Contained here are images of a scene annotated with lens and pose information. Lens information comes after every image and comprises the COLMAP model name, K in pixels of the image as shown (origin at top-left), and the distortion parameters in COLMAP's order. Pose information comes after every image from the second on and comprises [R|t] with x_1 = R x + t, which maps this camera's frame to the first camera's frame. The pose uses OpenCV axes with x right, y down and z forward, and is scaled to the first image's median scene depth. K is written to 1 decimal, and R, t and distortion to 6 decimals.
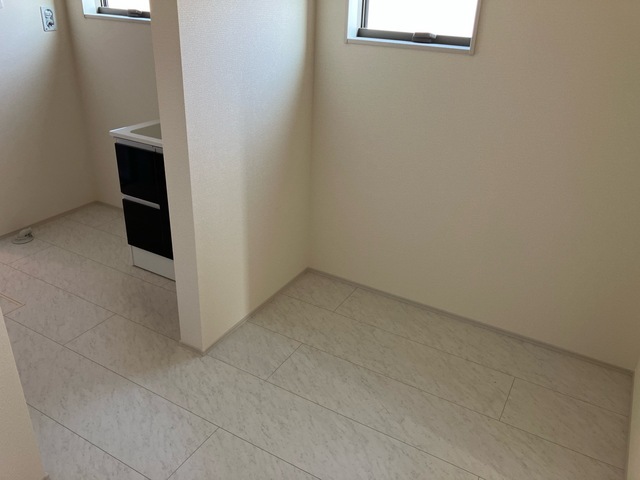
lens RADIAL K [[534.8, 0, 320.0], [0, 534.8, 240.0], [0, 0, 1]] dist [-0.010138, -0.006387]
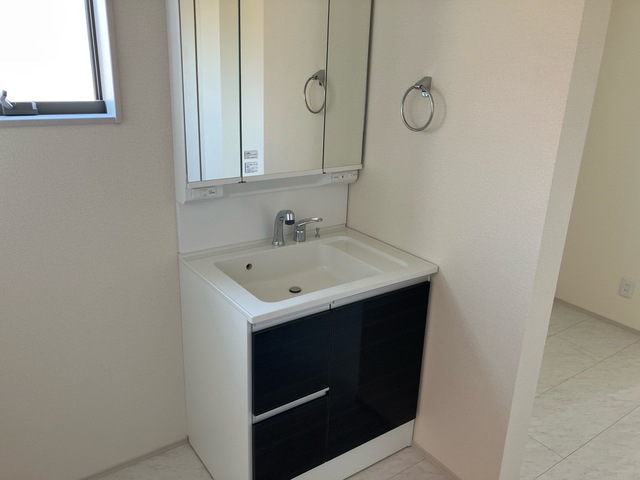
lens RADIAL K [[503.4, 0, 320.0], [0, 503.4, 240.0], [0, 0, 1]] dist [-0.042777, 0.000144]
pose [[0.438178, -0.316392, 0.841366, -0.745122], [0.375454, 0.914868, 0.148498, -0.314843], [-0.816722, 0.250825, 0.519665, 0.661383]]
